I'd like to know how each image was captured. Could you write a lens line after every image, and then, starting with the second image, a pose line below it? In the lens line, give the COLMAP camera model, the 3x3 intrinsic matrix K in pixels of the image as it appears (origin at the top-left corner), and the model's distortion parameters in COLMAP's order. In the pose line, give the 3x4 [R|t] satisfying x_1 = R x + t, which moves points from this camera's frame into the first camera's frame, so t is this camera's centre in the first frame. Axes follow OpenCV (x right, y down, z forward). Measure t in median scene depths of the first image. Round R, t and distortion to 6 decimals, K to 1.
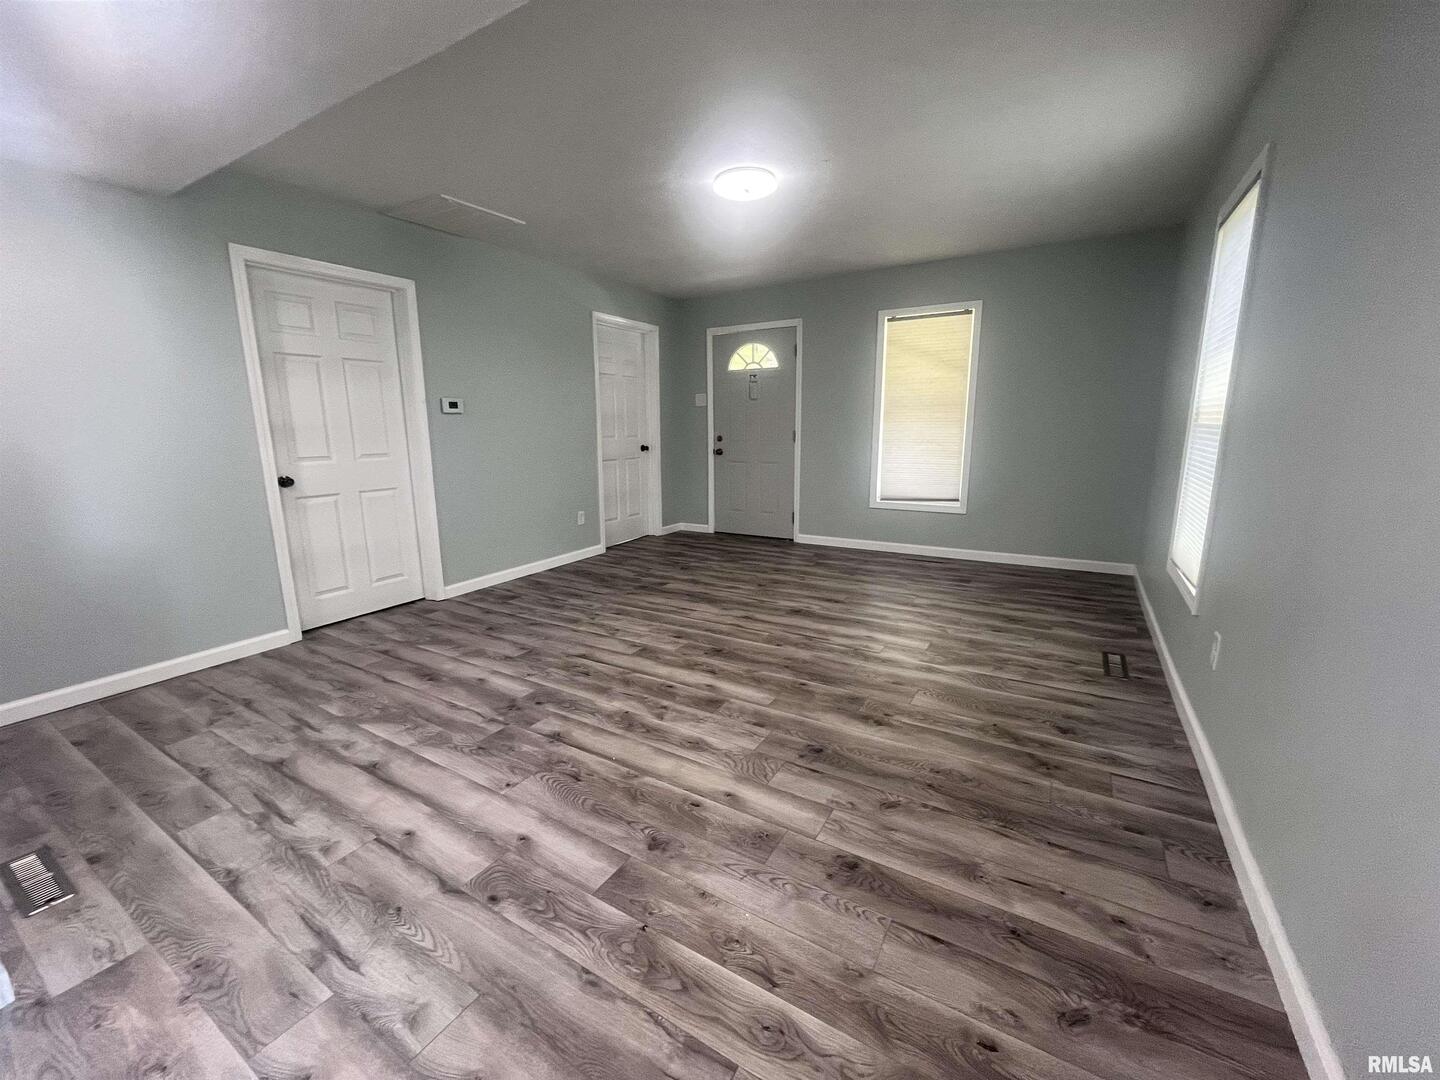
lens RADIAL K [[582.6, 0, 718.3], [0, 582.6, 538.2], [0, 0, 1]] dist [-0.001278, -0.000720]
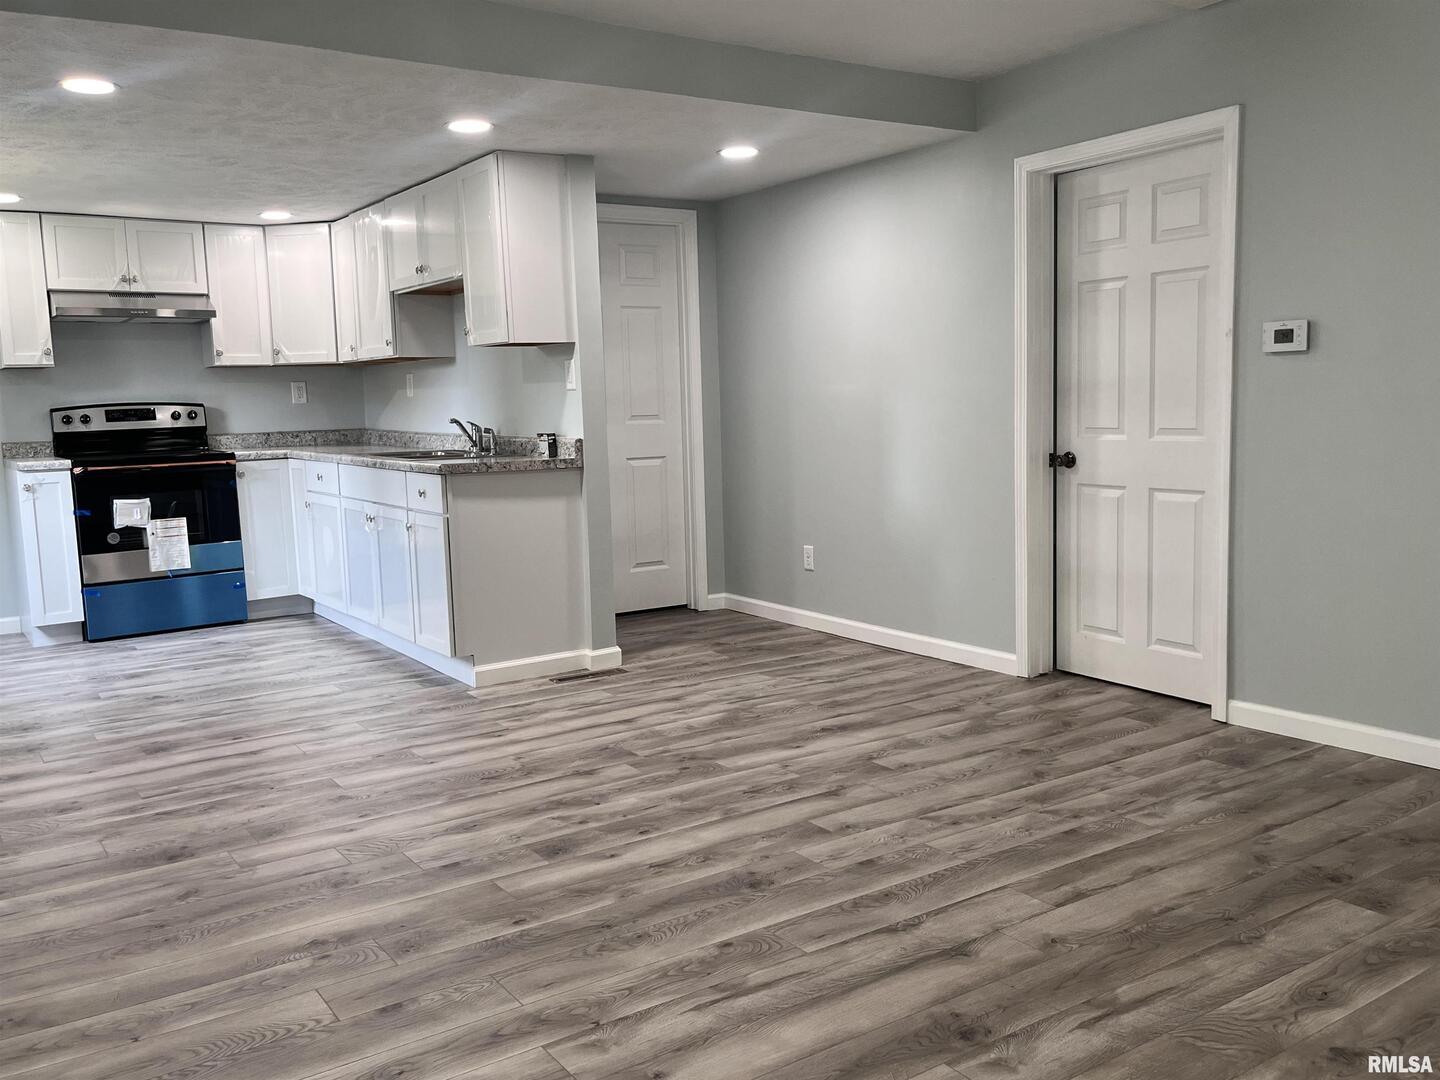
lens RADIAL K [[1211.1, 0, 720.0], [0, 1211.1, 540.0], [0, 0, 1]] dist [0.062355, -0.081267]
pose [[-0.414308, 0.128554, -0.901012, 0.825851], [-0.144763, 0.968064, 0.204686, -0.257613], [0.898550, 0.215236, -0.382467, 1.261288]]
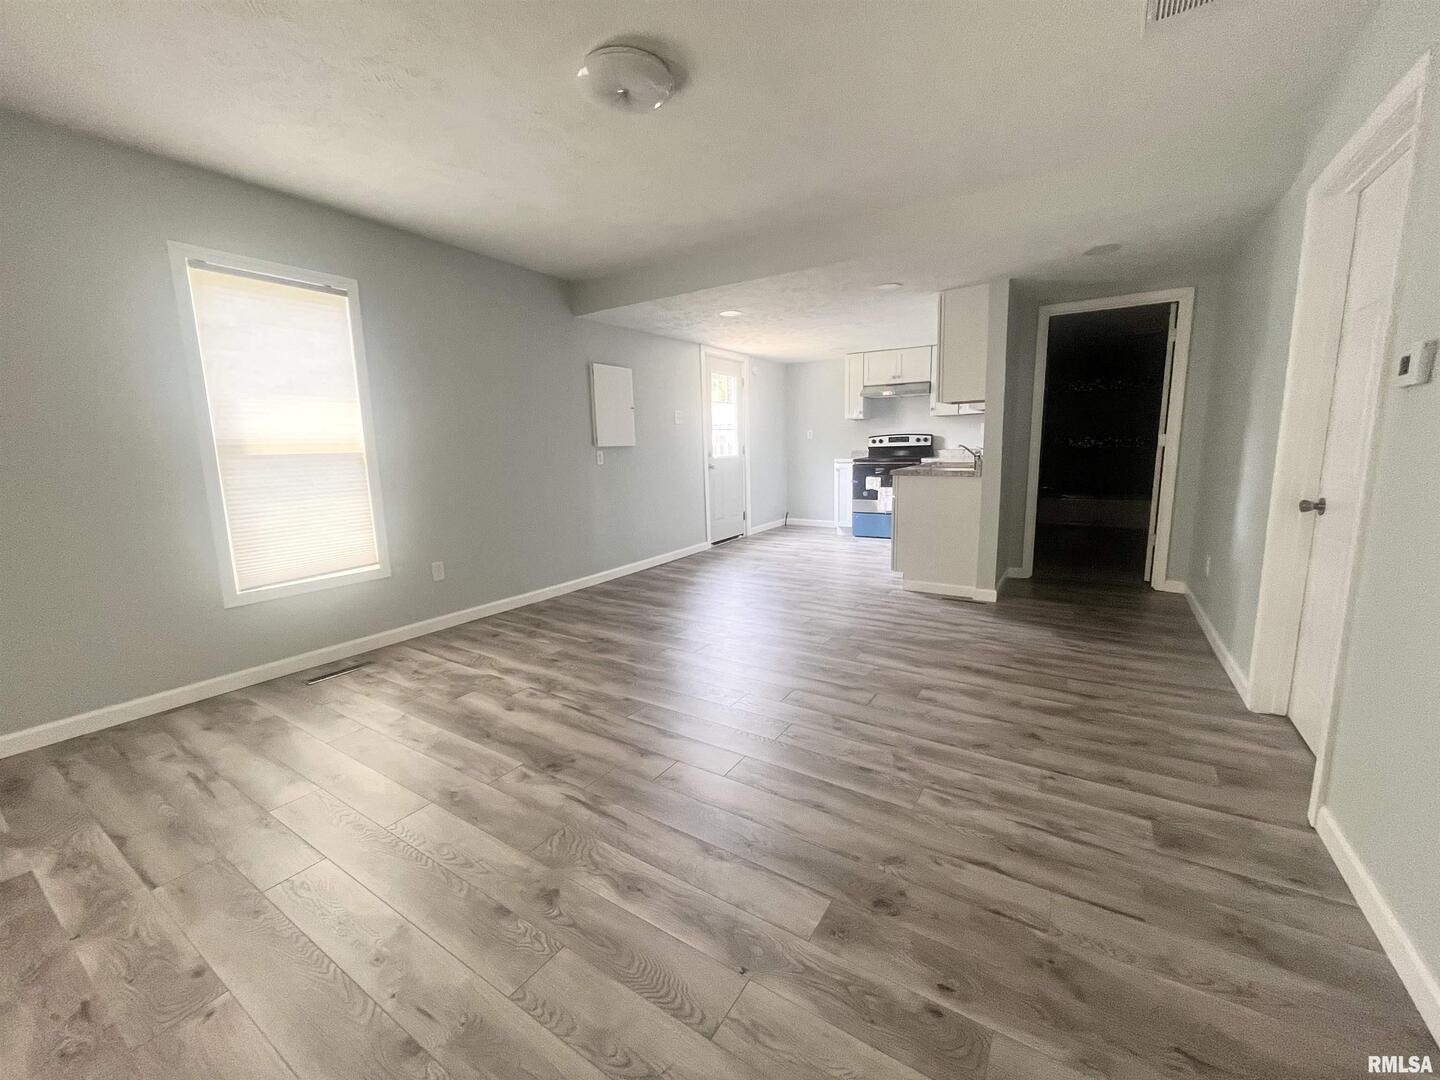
lens RADIAL K [[582.6, 0, 718.3], [0, 582.6, 538.2], [0, 0, 1]] dist [-0.001278, -0.000720]
pose [[-0.999105, 0.026415, 0.033026, -0.065227], [0.036303, 0.936259, 0.349430, -0.336397], [-0.021690, 0.350317, -0.936380, 1.724603]]
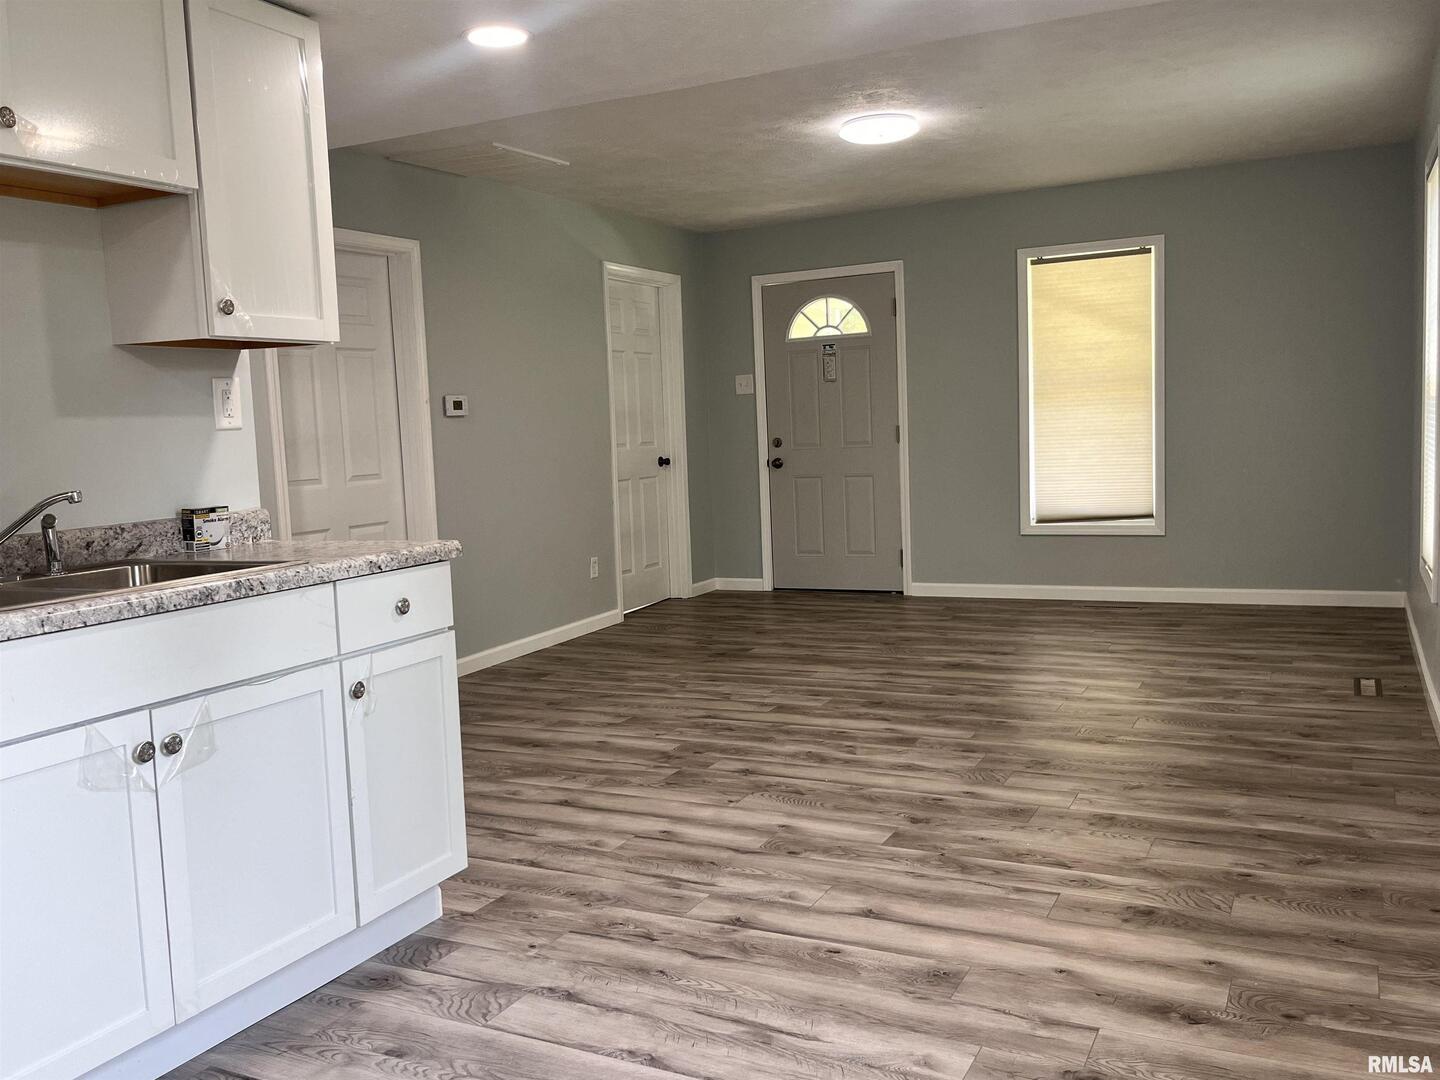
lens RADIAL K [[1211.1, 0, 720.0], [0, 1211.1, 540.0], [0, 0, 1]] dist [0.062355, -0.081267]
pose [[0.996659, -0.041948, 0.070083, -0.310173], [0.048547, 0.994267, -0.095269, 0.118459], [-0.065685, 0.098353, 0.992981, -0.613845]]
